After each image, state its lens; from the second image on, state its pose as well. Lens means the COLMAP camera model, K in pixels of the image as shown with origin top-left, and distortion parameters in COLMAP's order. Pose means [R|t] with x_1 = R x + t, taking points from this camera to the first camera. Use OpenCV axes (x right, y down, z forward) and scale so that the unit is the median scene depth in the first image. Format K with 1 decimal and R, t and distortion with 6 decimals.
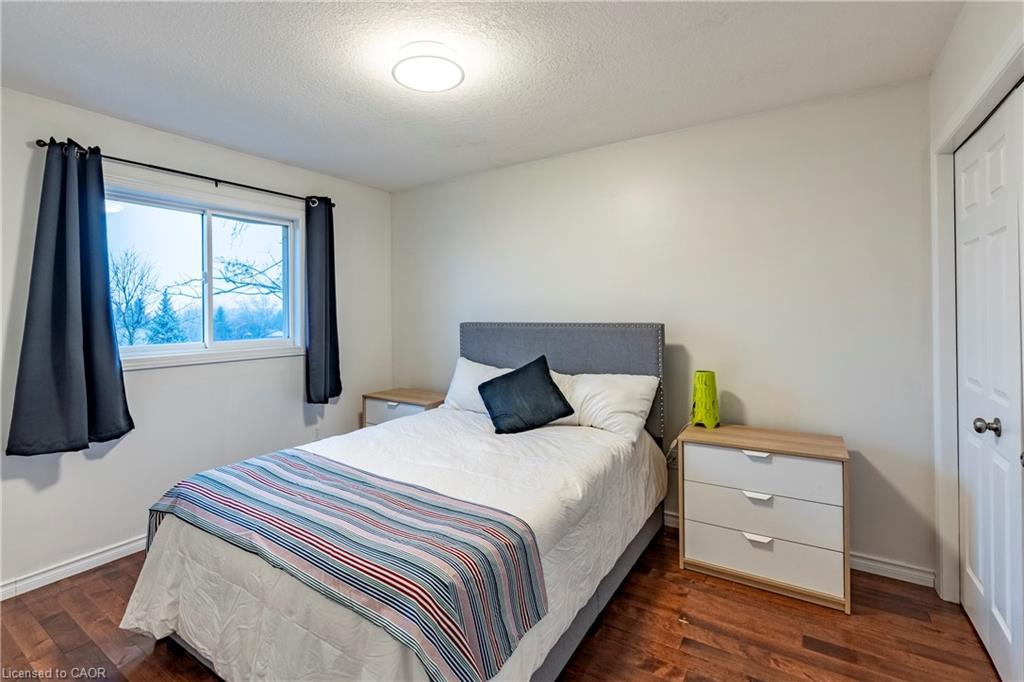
lens RADIAL K [[470.7, 0, 495.0], [0, 470.7, 312.3], [0, 0, 1]] dist [-0.002793, -0.000328]
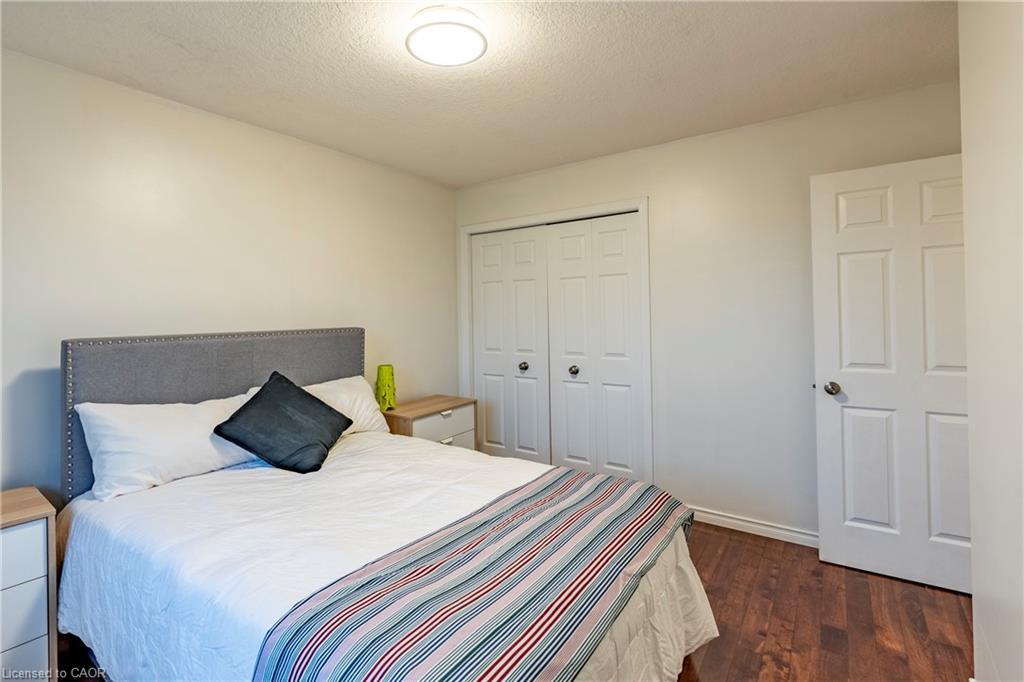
lens RADIAL K [[470.7, 0, 495.0], [0, 470.7, 312.3], [0, 0, 1]] dist [-0.002793, -0.000328]
pose [[0.026230, 0.013757, 0.999561, -0.932305], [0.016927, 0.999756, -0.014203, 0.010771], [-0.999513, 0.017292, 0.025990, 0.818814]]
